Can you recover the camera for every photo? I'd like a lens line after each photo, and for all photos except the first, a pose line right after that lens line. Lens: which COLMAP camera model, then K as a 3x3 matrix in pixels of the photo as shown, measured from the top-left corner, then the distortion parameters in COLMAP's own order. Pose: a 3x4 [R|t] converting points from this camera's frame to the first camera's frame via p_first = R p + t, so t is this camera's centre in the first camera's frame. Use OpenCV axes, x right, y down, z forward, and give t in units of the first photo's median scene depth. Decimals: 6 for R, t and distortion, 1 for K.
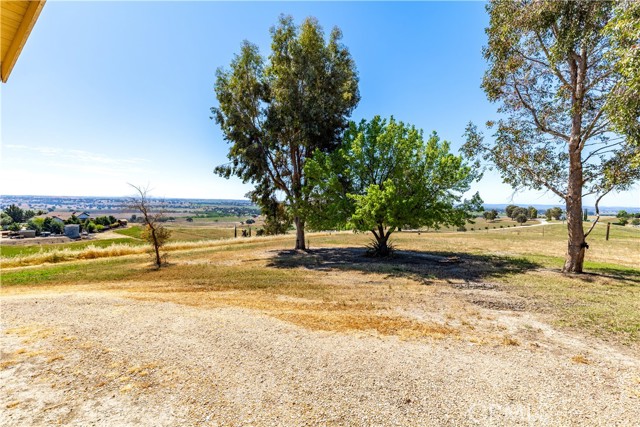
lens RADIAL K [[292.7, 0, 307.4], [0, 292.7, 216.2], [0, 0, 1]] dist [0.011530, -0.002954]
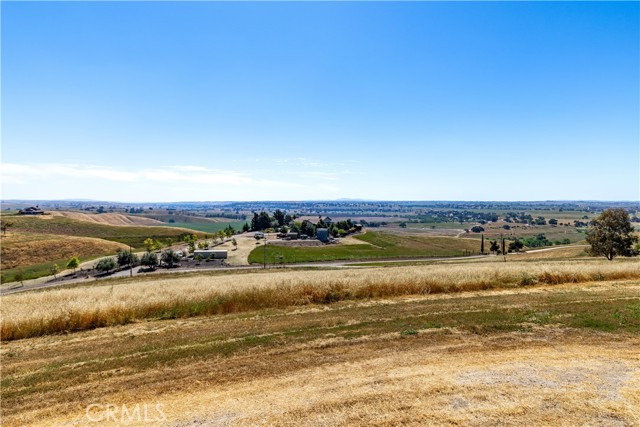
lens RADIAL K [[342.4, 0, 307.5], [0, 342.4, 214.4], [0, 0, 1]] dist [0.007339, -0.002903]
pose [[0.825302, 0.004232, -0.564676, -0.143215], [-0.014843, 0.999789, -0.014200, -0.002754], [0.564497, 0.020101, 0.825190, -0.021781]]
